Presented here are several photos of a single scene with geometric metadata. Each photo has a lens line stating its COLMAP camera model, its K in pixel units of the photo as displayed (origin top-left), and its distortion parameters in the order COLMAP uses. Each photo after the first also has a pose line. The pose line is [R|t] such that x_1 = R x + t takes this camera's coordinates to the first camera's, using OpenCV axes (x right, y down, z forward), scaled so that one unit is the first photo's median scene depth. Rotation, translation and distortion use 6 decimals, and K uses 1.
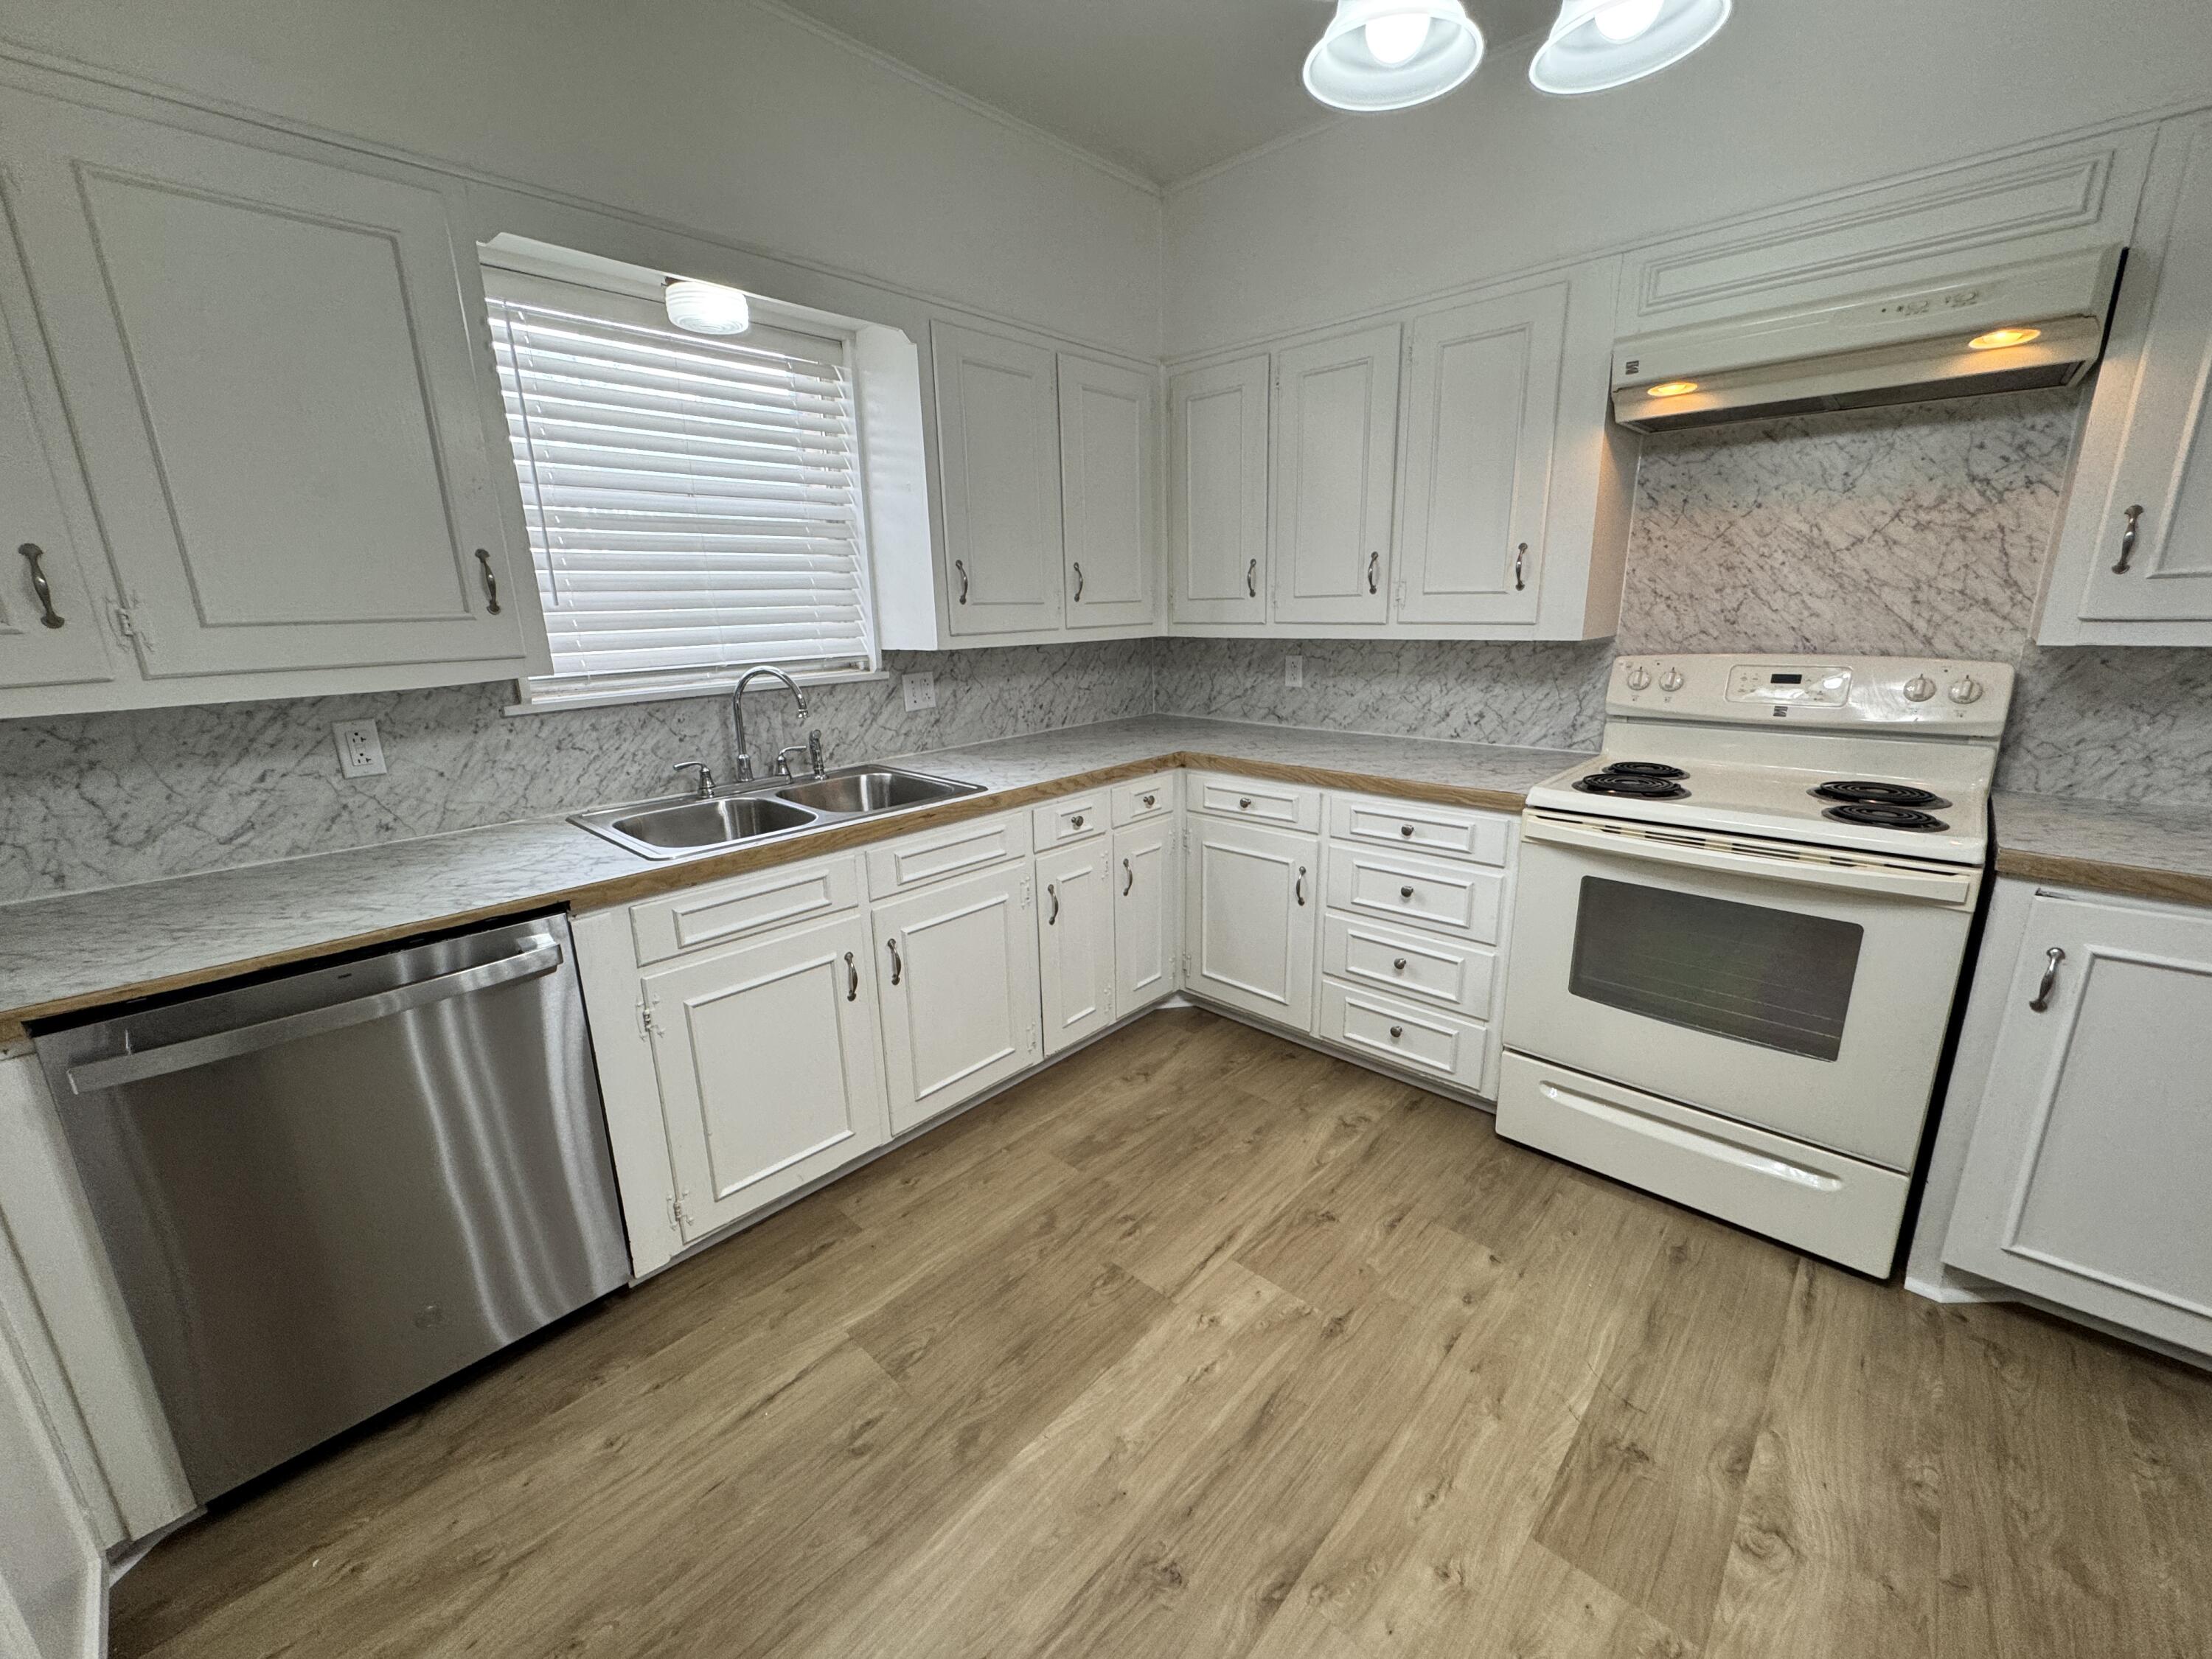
lens RADIAL K [[882.9, 0, 1105.7], [0, 882.9, 827.9], [0, 0, 1]] dist [-0.003602, 0.000111]
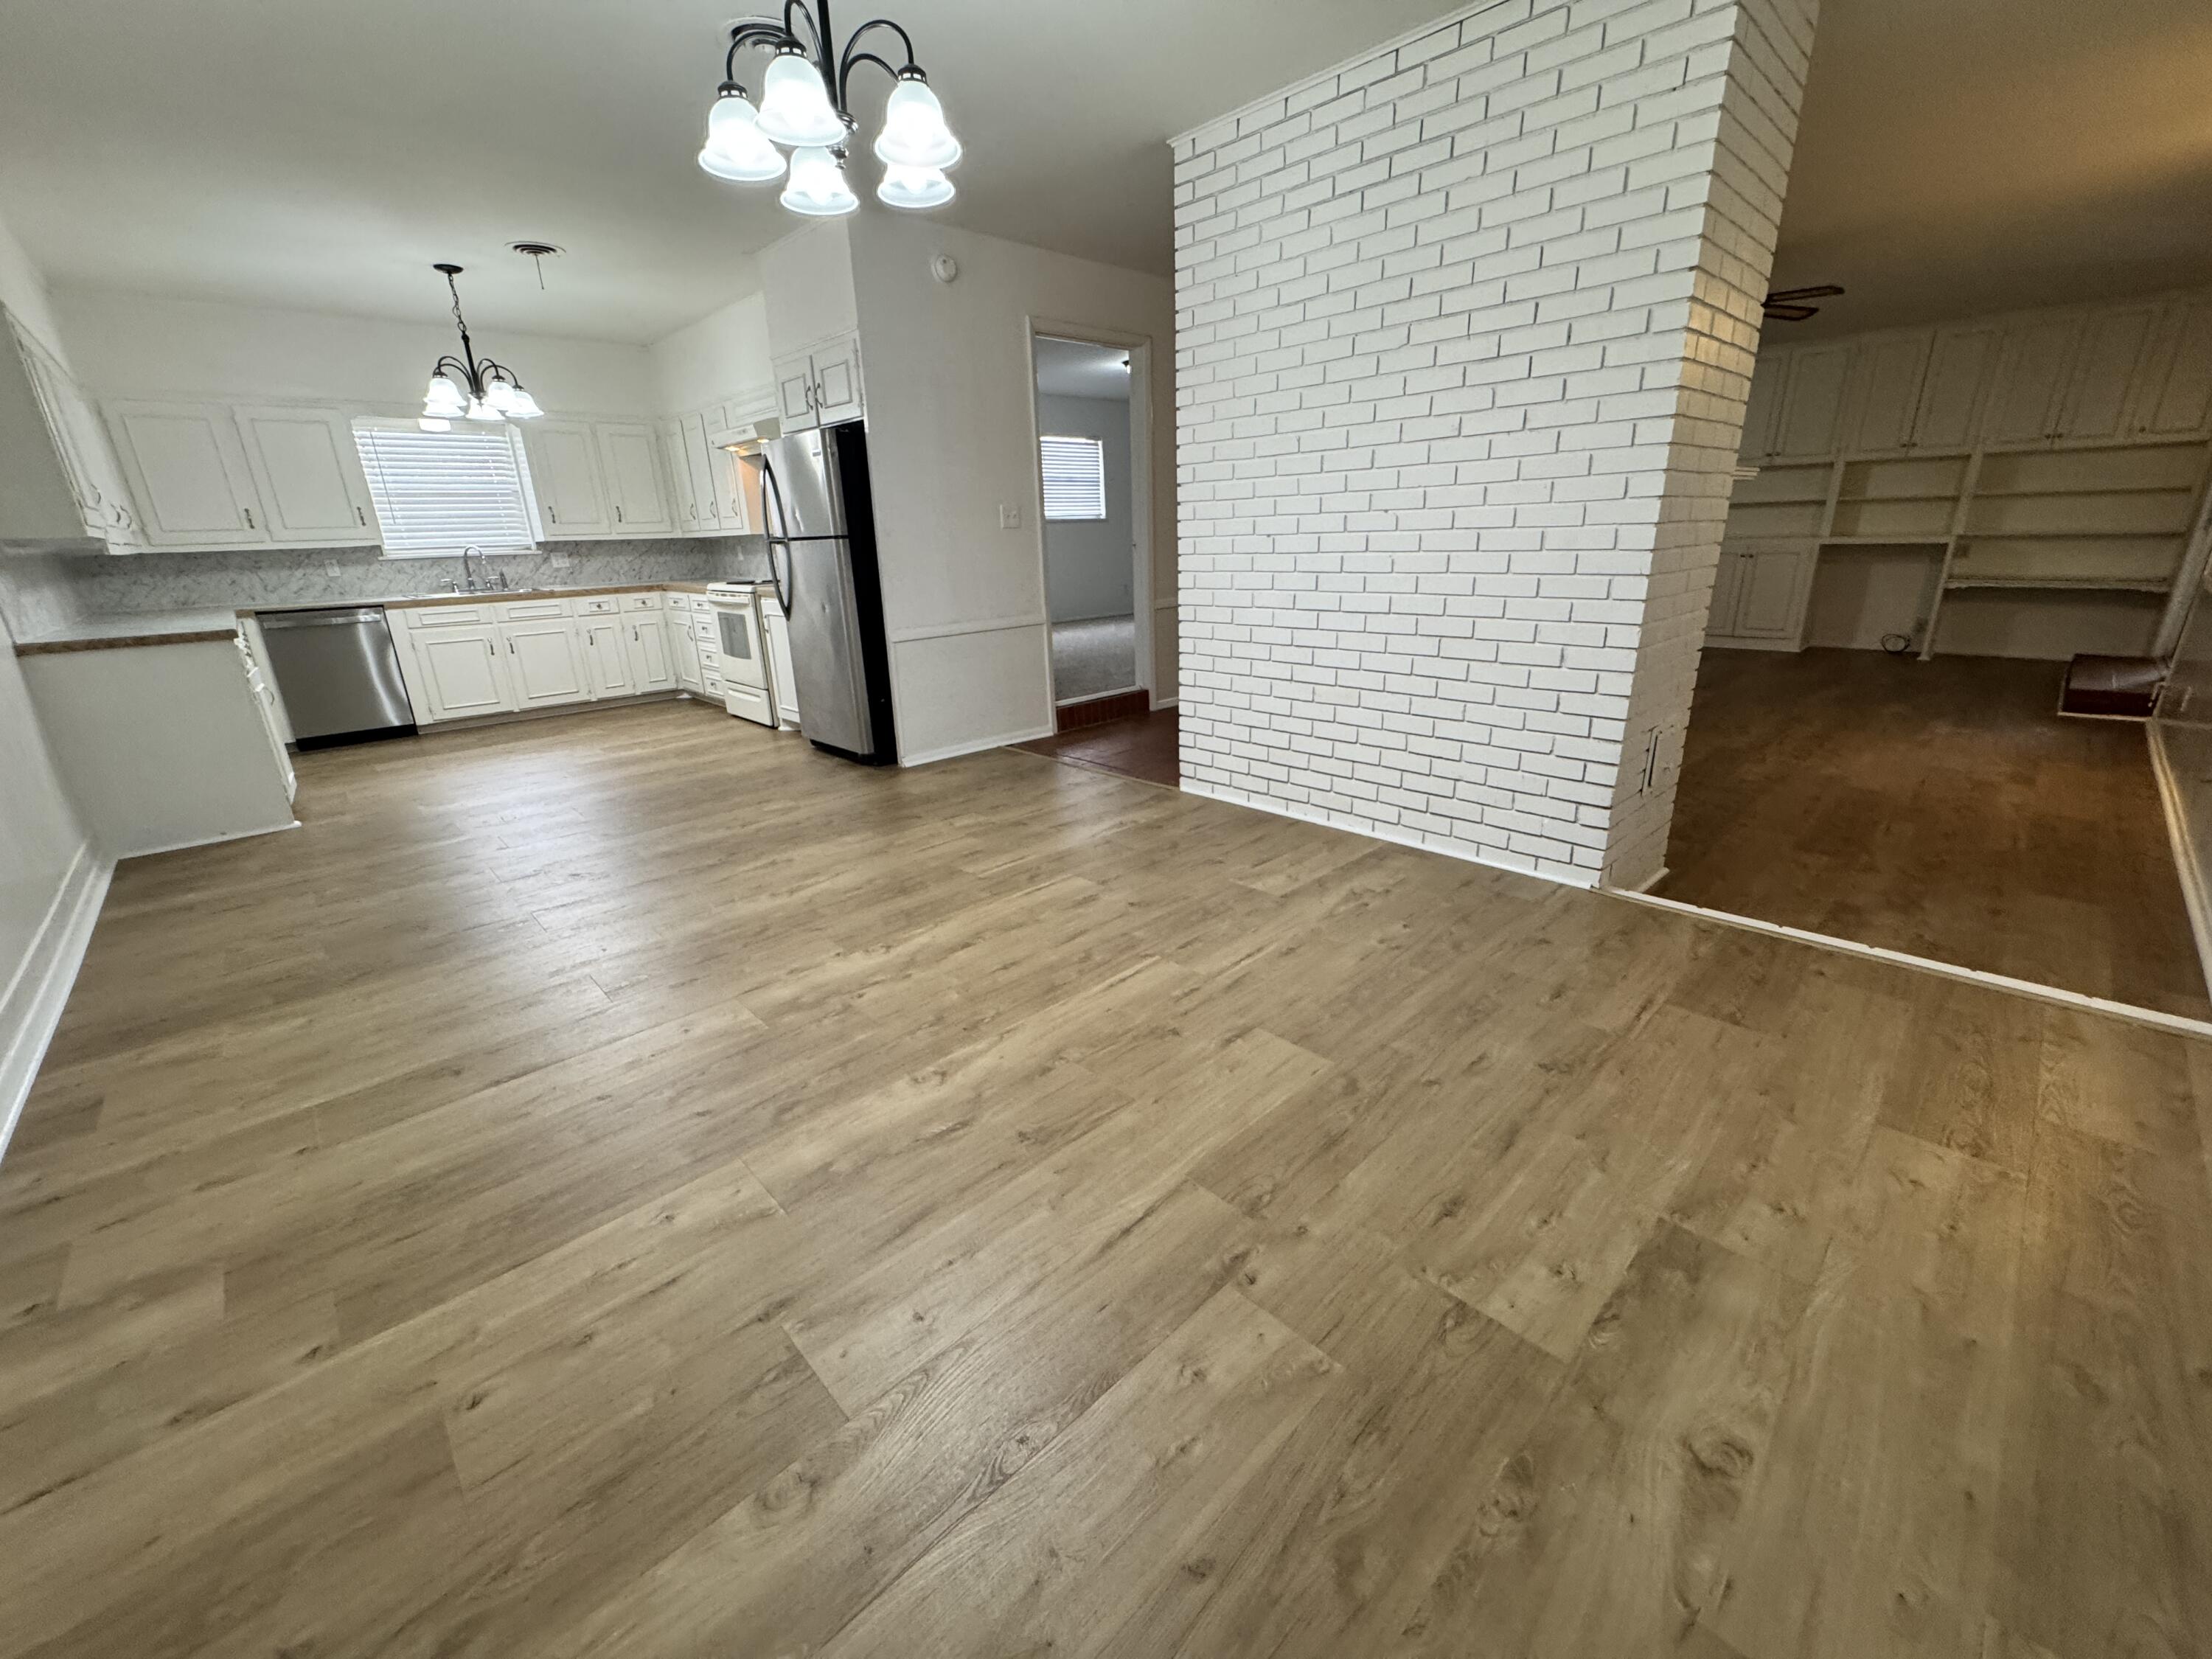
lens RADIAL K [[882.9, 0, 1106.5], [0, 882.9, 826.3], [0, 0, 1]] dist [-0.003602, 0.000111]
pose [[0.998308, 0.011912, -0.056908, 1.961635], [-0.007737, 0.997300, 0.073025, 0.532289], [0.057625, -0.072461, 0.995705, -1.909498]]
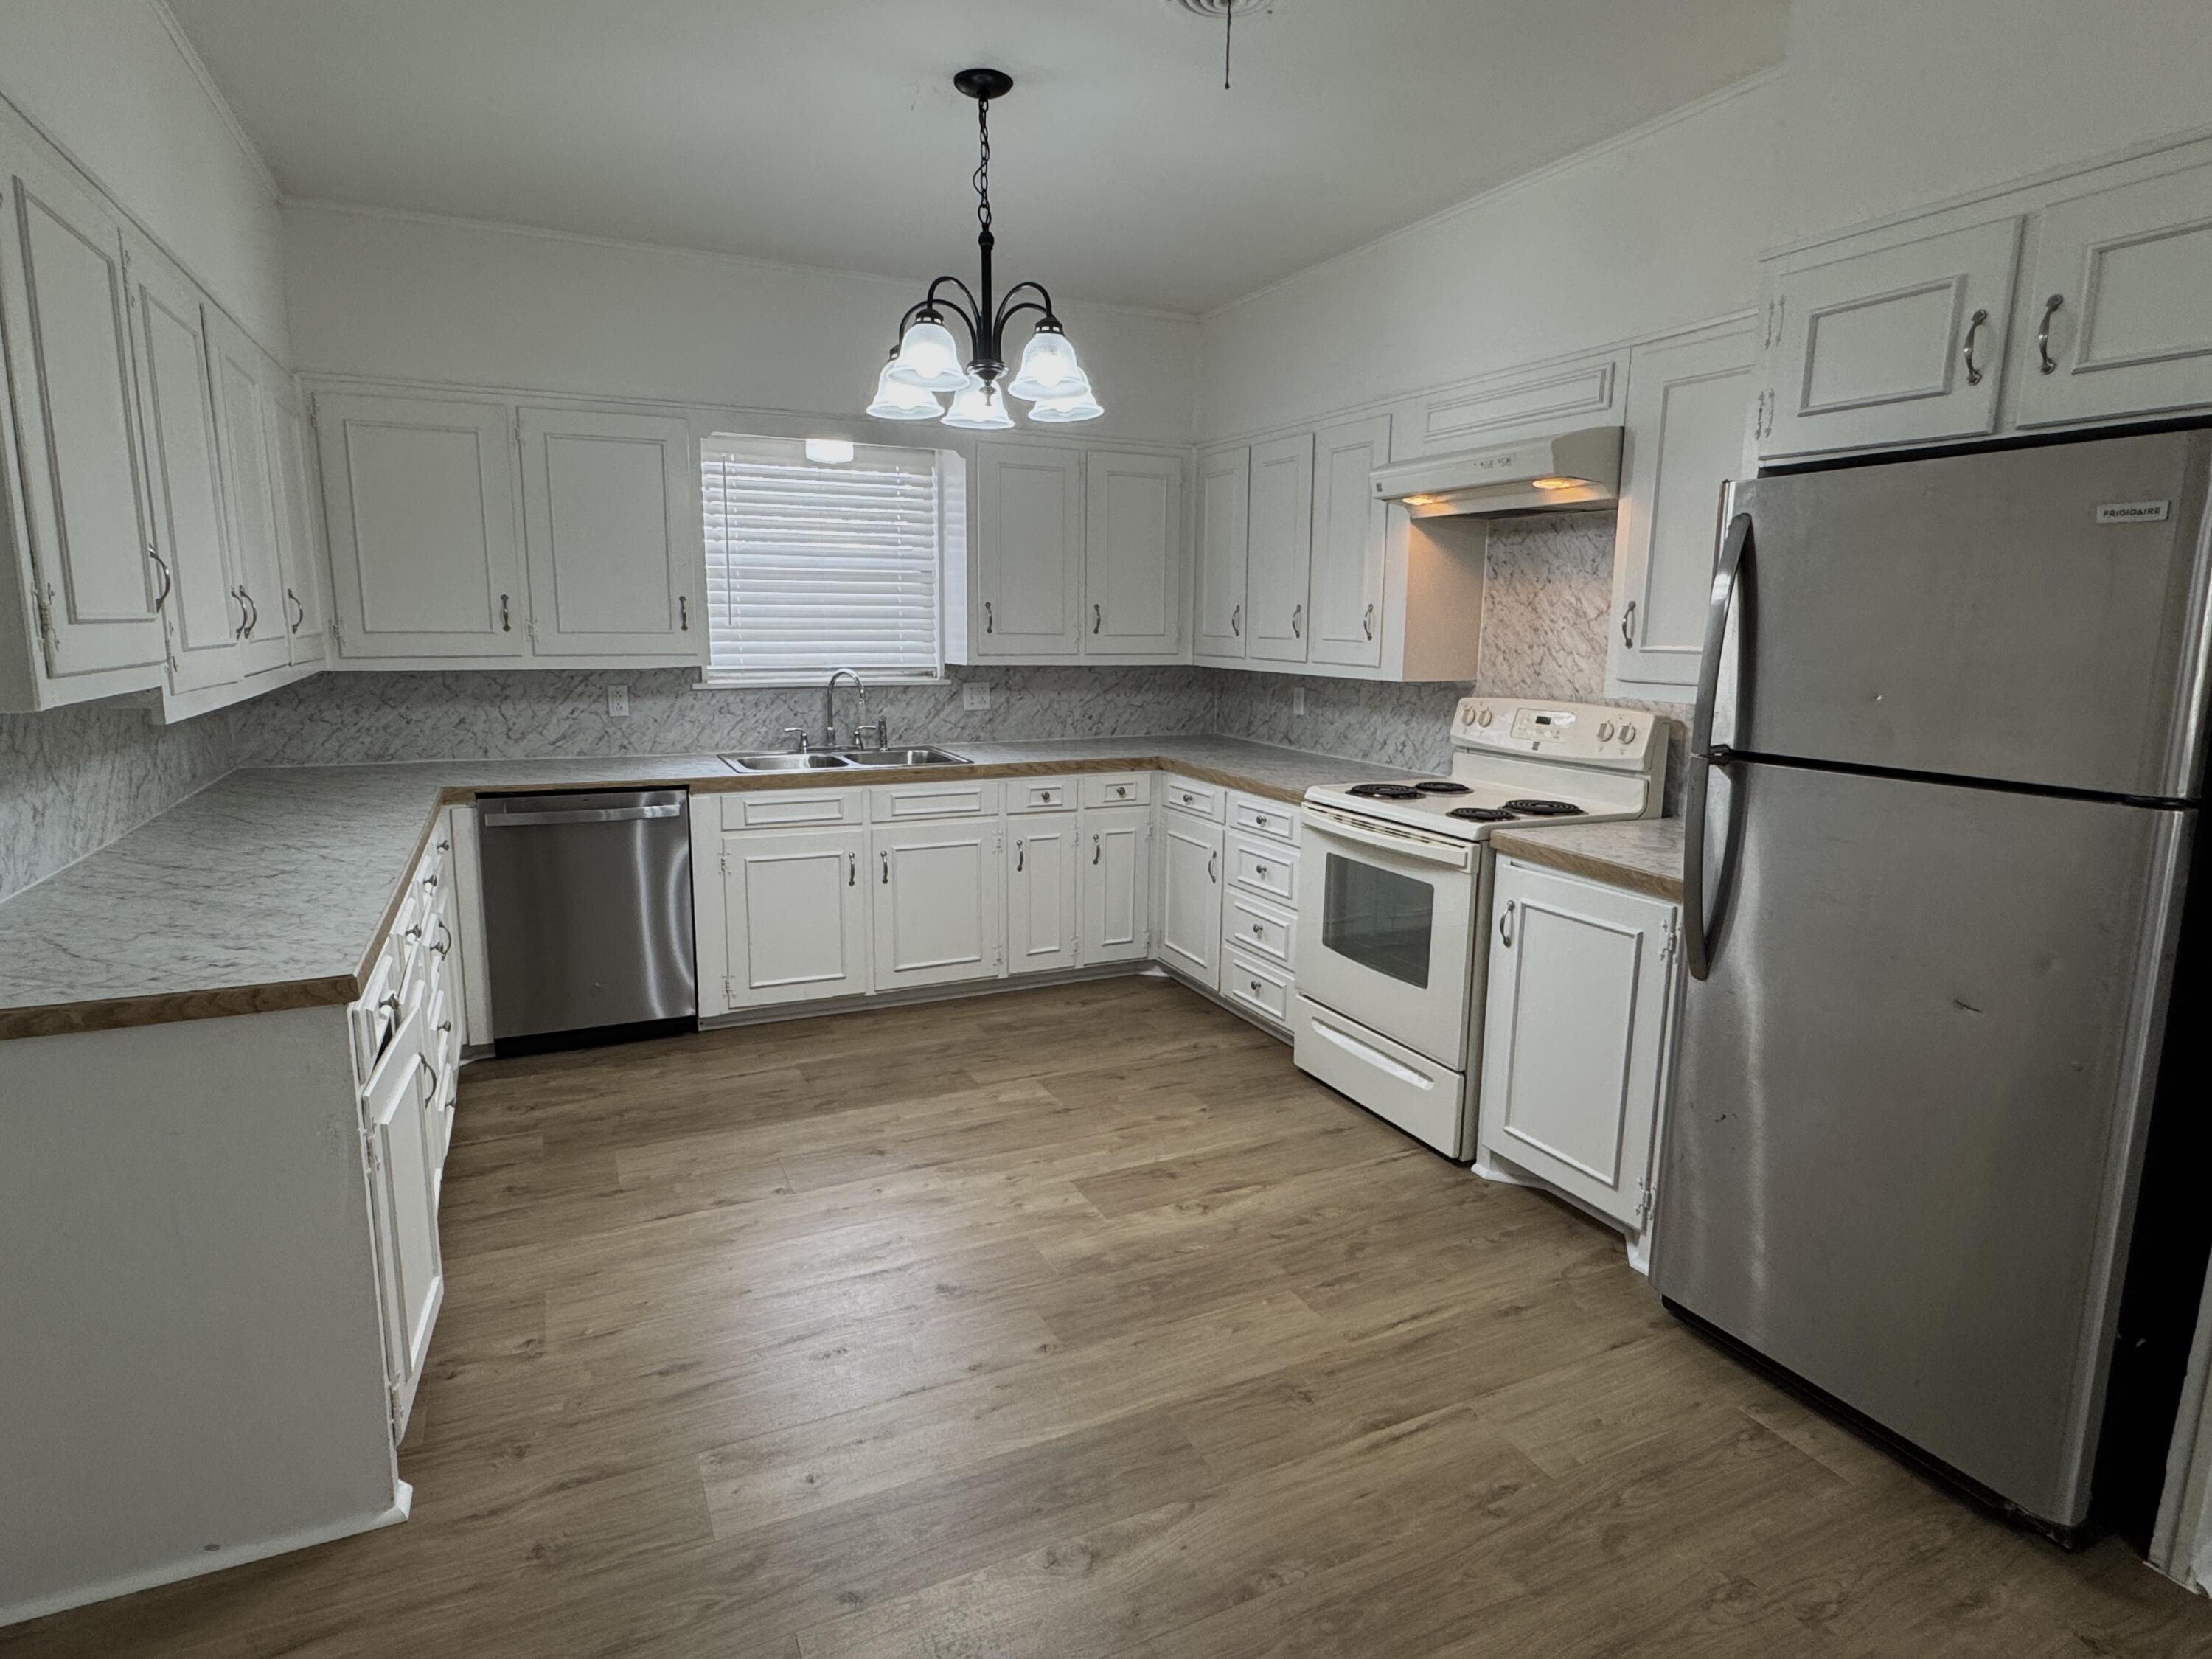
lens RADIAL K [[1206.2, 0, 1105.9], [0, 1206.2, 824.0], [0, 0, 1]] dist [-0.002368, 0.003545]
pose [[0.929770, 0.096106, -0.355374, 0.832570], [-0.123908, 0.990697, -0.056262, 0.148300], [0.346661, 0.096344, 0.933029, -0.788572]]
